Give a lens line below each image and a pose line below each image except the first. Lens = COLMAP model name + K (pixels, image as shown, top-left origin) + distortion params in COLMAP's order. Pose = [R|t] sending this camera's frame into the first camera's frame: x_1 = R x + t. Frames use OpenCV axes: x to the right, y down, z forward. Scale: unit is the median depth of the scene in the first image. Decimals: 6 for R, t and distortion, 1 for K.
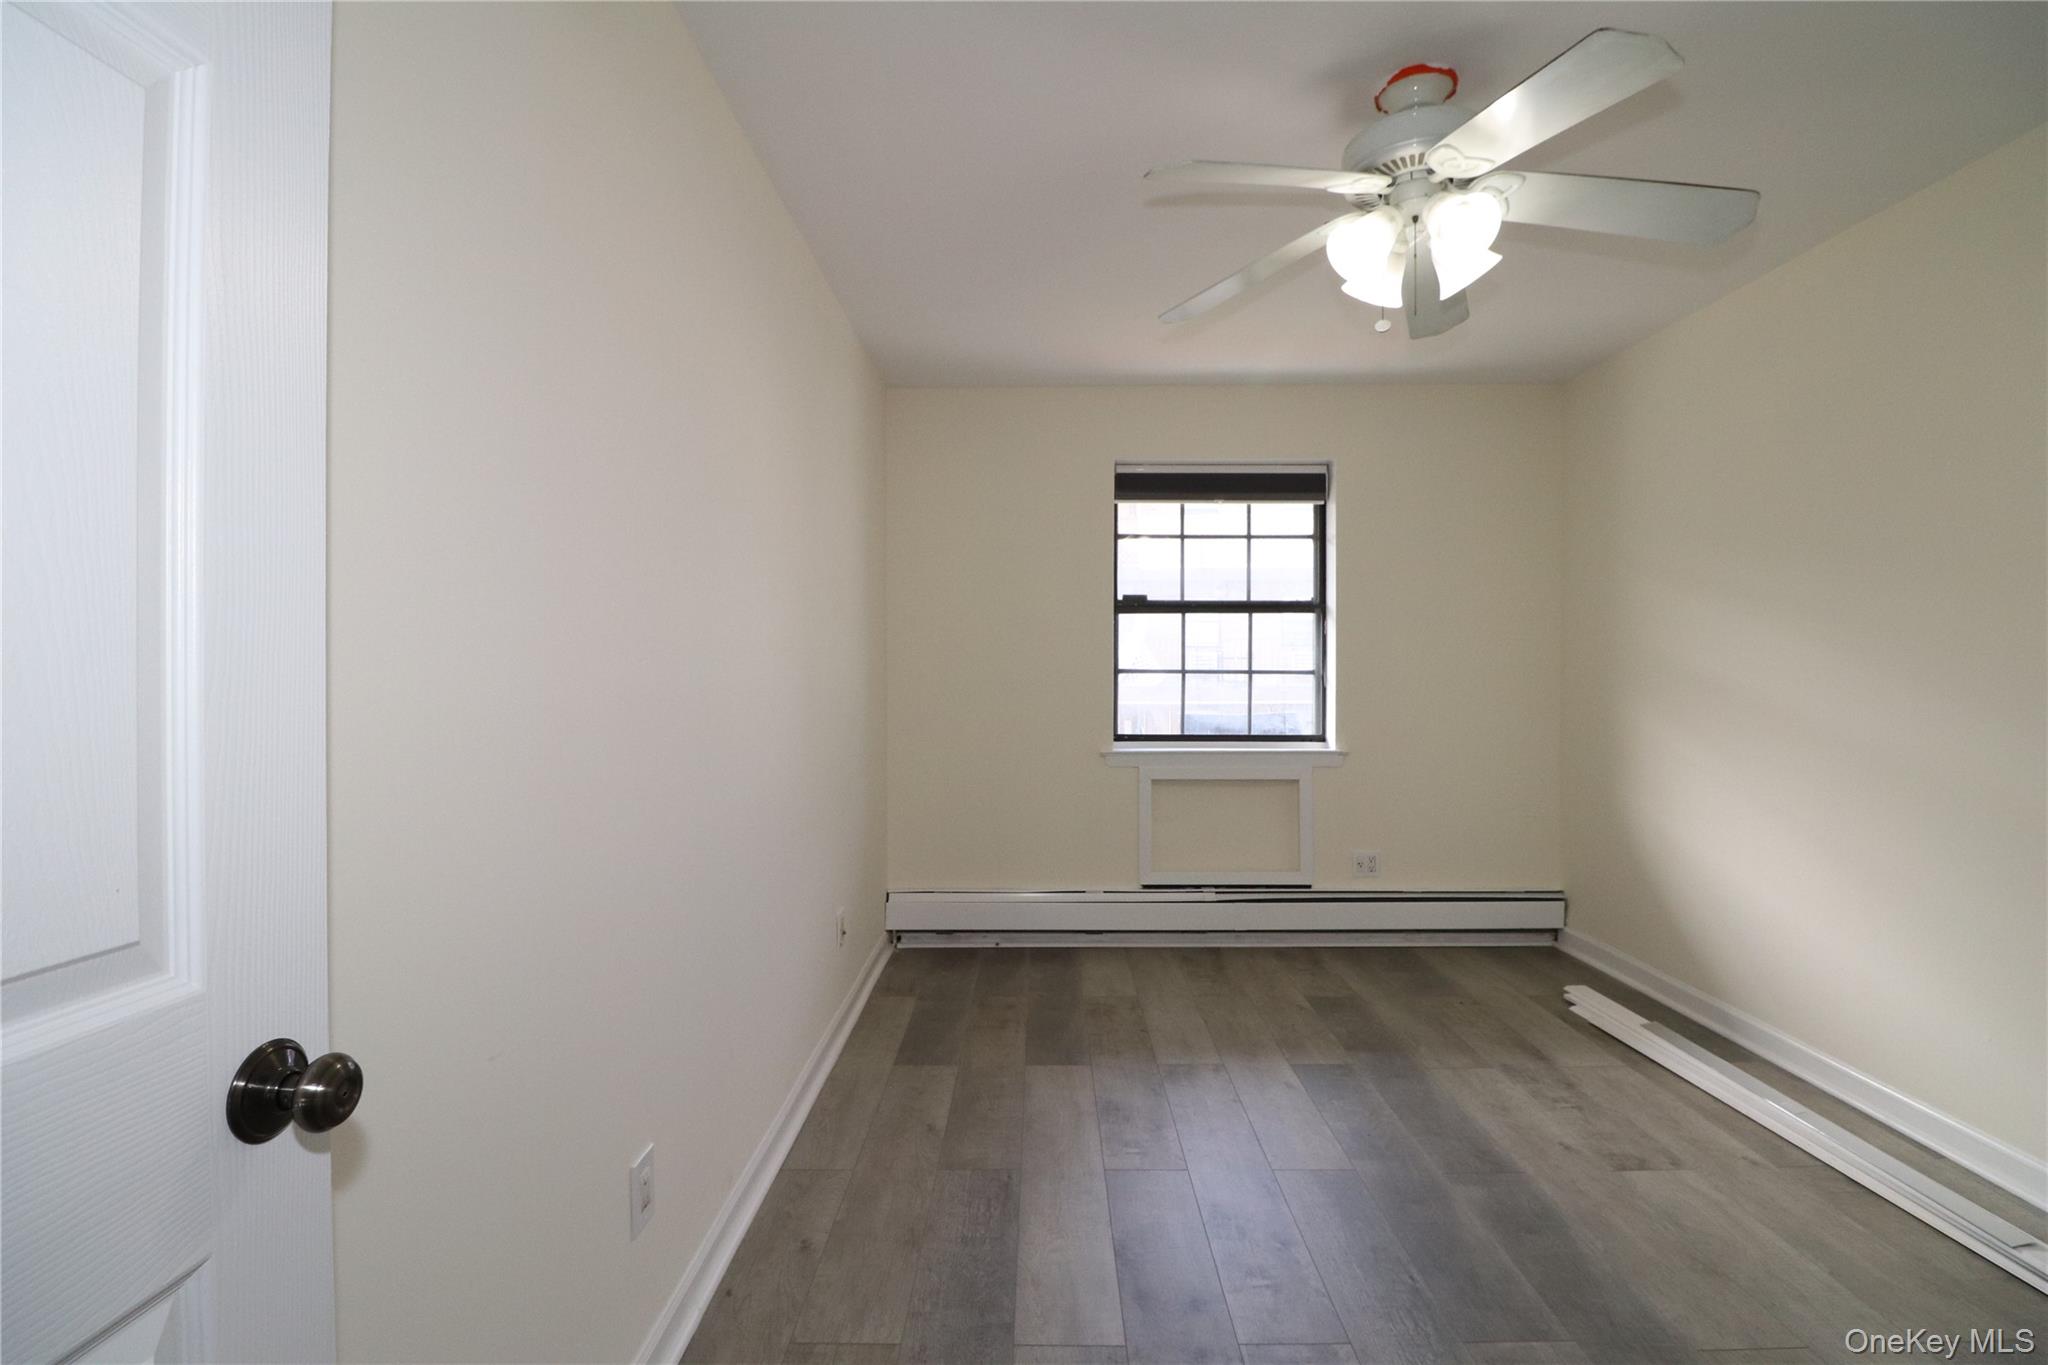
lens RADIAL K [[956.3, 0, 1023.9], [0, 956.3, 685.9], [0, 0, 1]] dist [-0.005328, -0.008630]
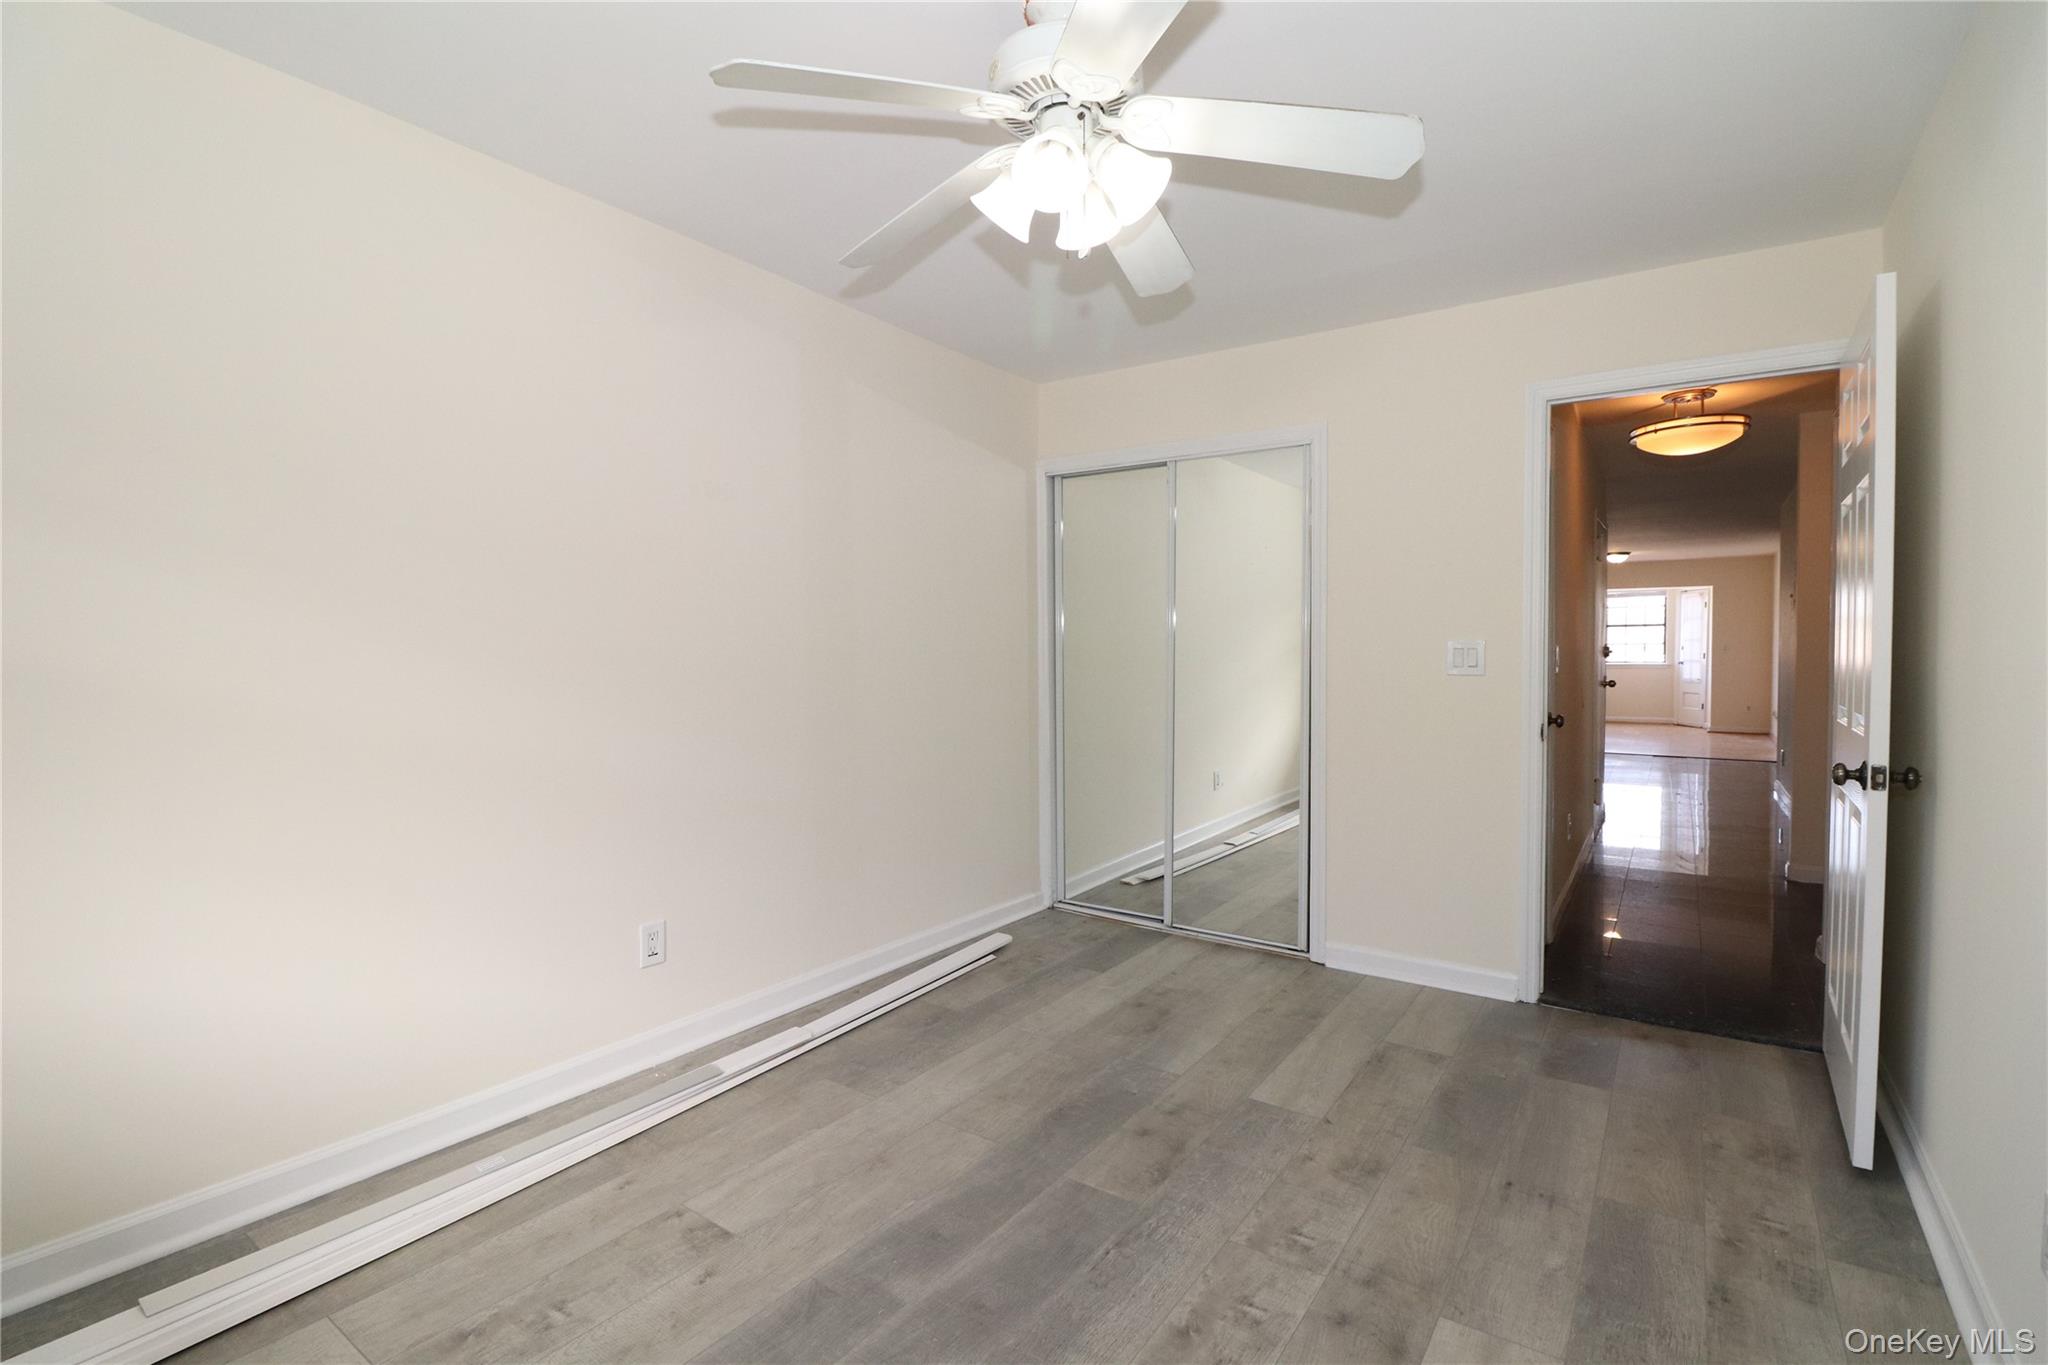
lens RADIAL K [[956.3, 0, 1020.0], [0, 956.3, 688.5], [0, 0, 1]] dist [-0.005328, -0.008630]
pose [[-0.836275, -0.014248, 0.548126, -0.045102], [0.010602, 0.999055, 0.042145, -0.009943], [-0.548208, 0.041056, -0.835334, 1.494110]]
